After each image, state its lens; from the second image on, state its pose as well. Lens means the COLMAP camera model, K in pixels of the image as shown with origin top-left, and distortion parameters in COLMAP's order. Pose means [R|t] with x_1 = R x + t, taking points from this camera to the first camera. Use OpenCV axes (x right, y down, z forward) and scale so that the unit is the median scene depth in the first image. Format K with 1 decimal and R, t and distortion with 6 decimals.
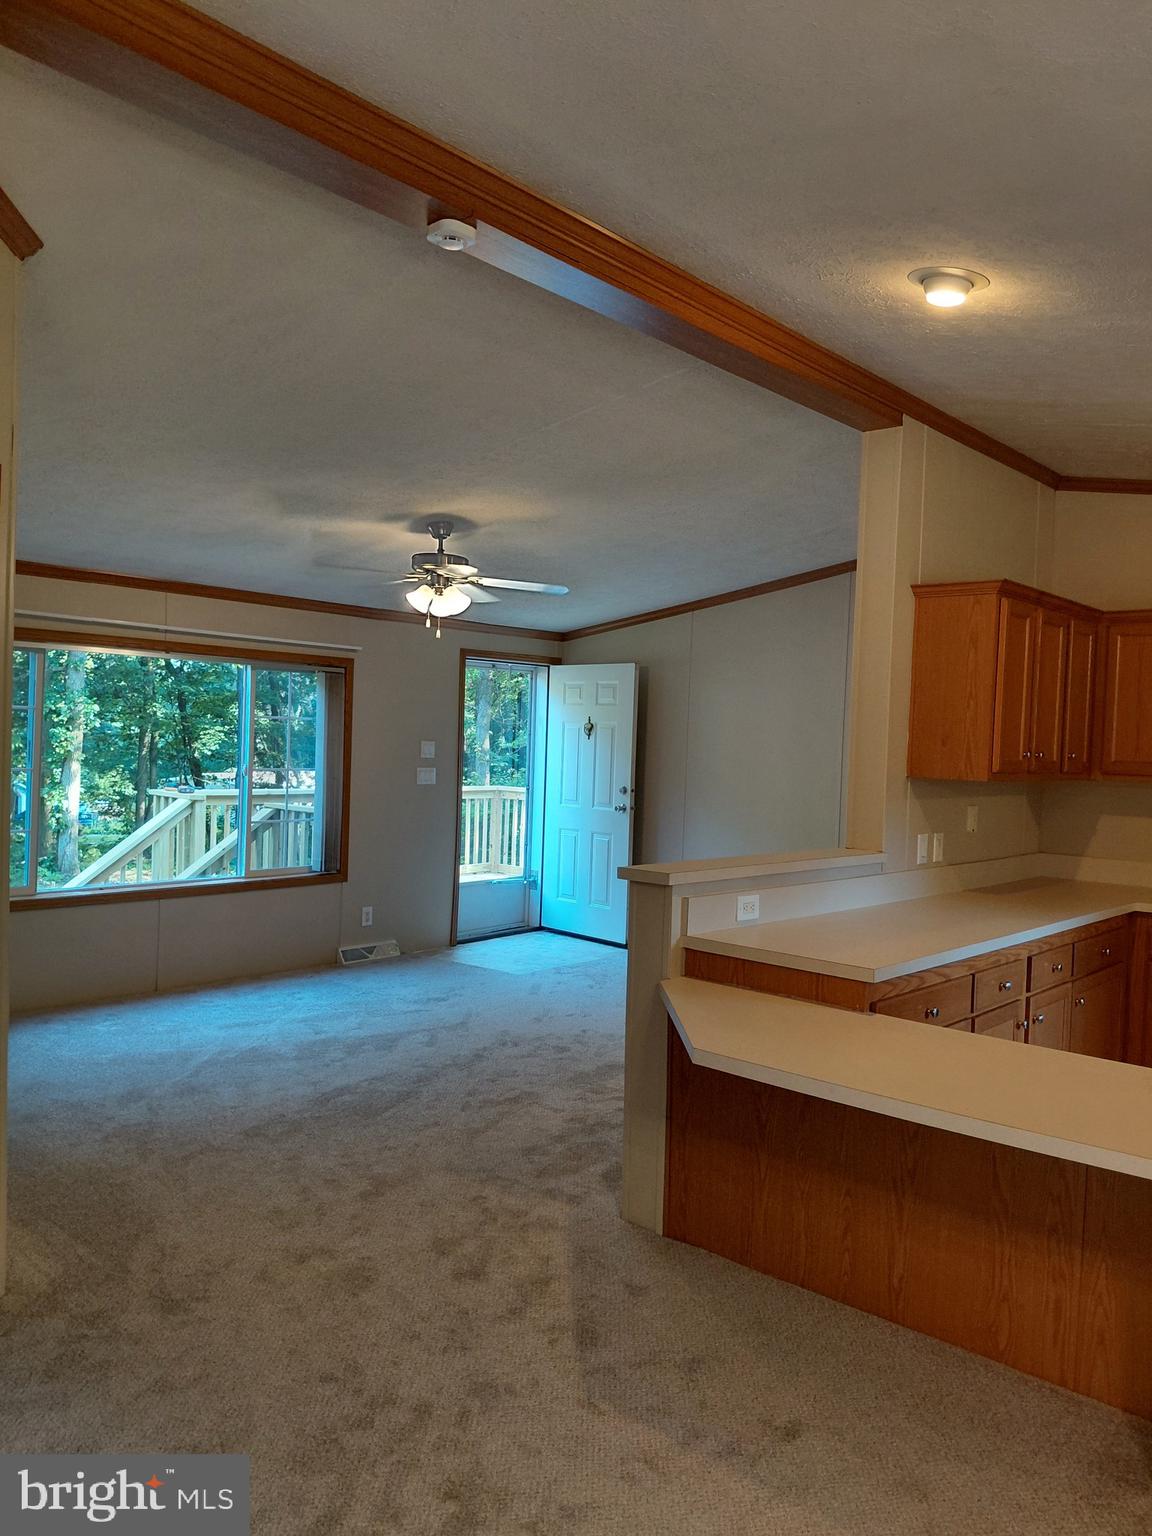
lens RADIAL K [[1140.8, 0, 571.7], [0, 1140.8, 760.7], [0, 0, 1]] dist [0.117439, -0.253486]
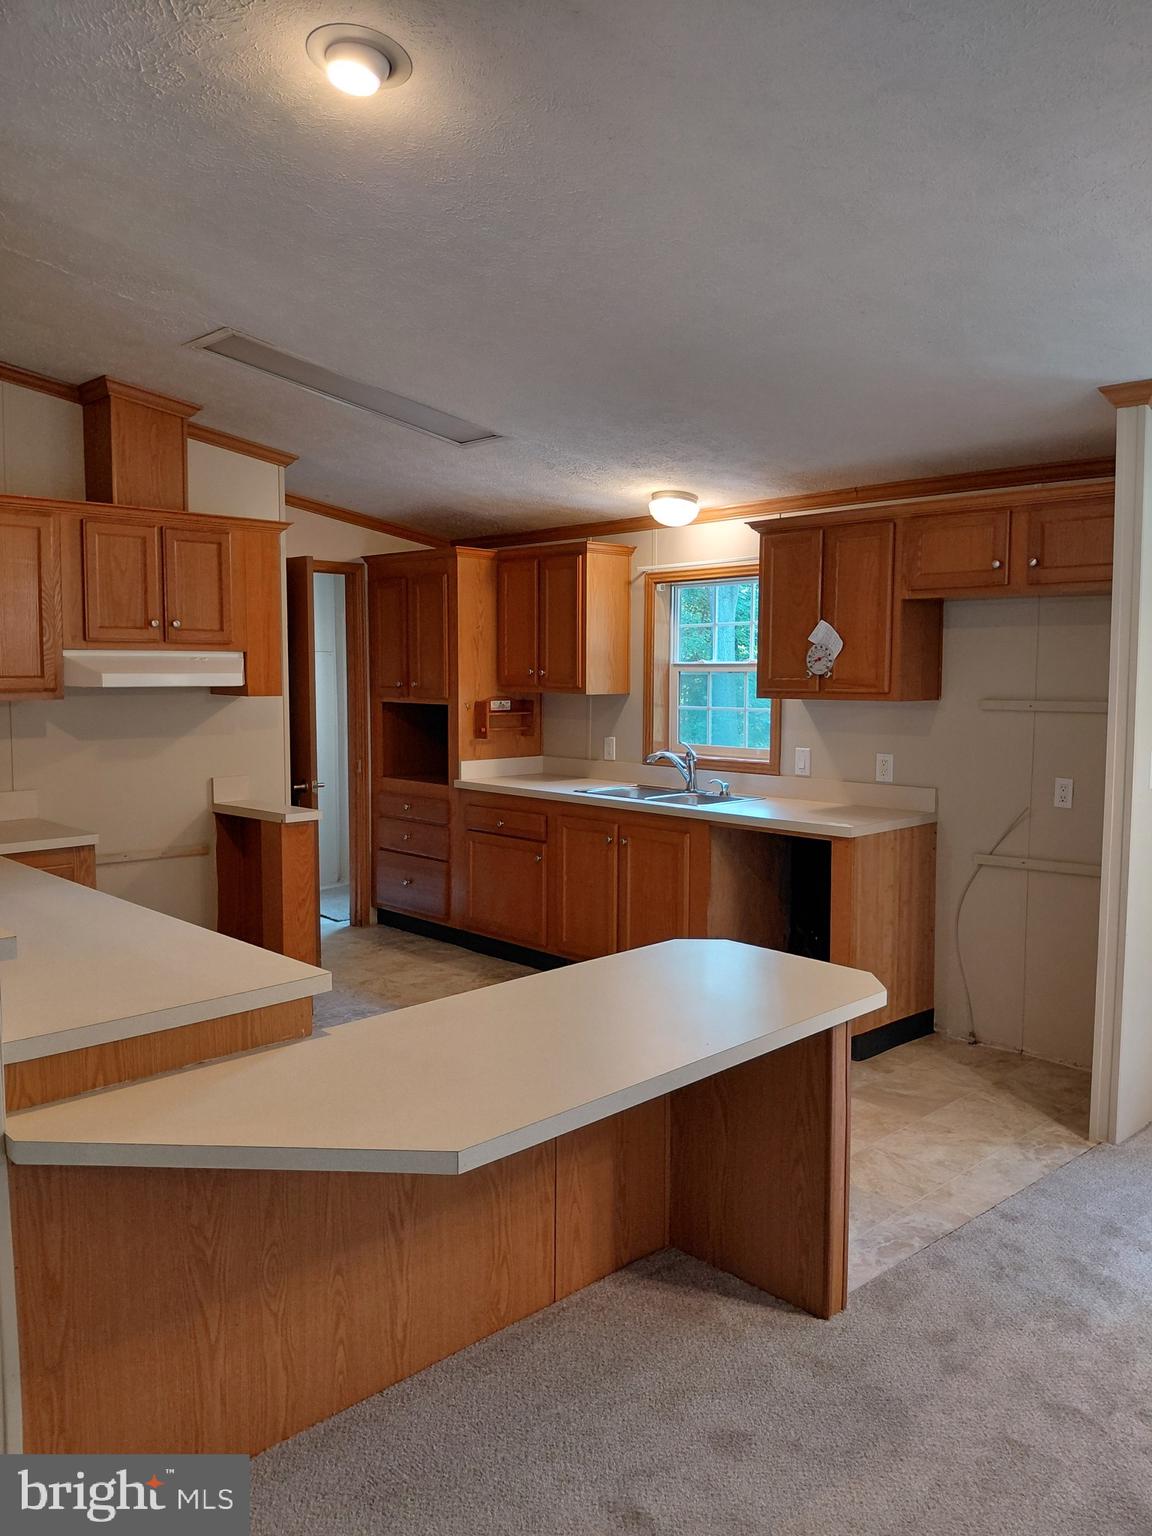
lens RADIAL K [[1140.8, 0, 571.7], [0, 1140.8, 760.7], [0, 0, 1]] dist [0.117439, -0.253486]
pose [[0.064975, -0.116456, 0.991068, -0.456335], [0.021287, 0.993103, 0.115299, -0.038526], [-0.997660, 0.013605, 0.067005, 0.794000]]
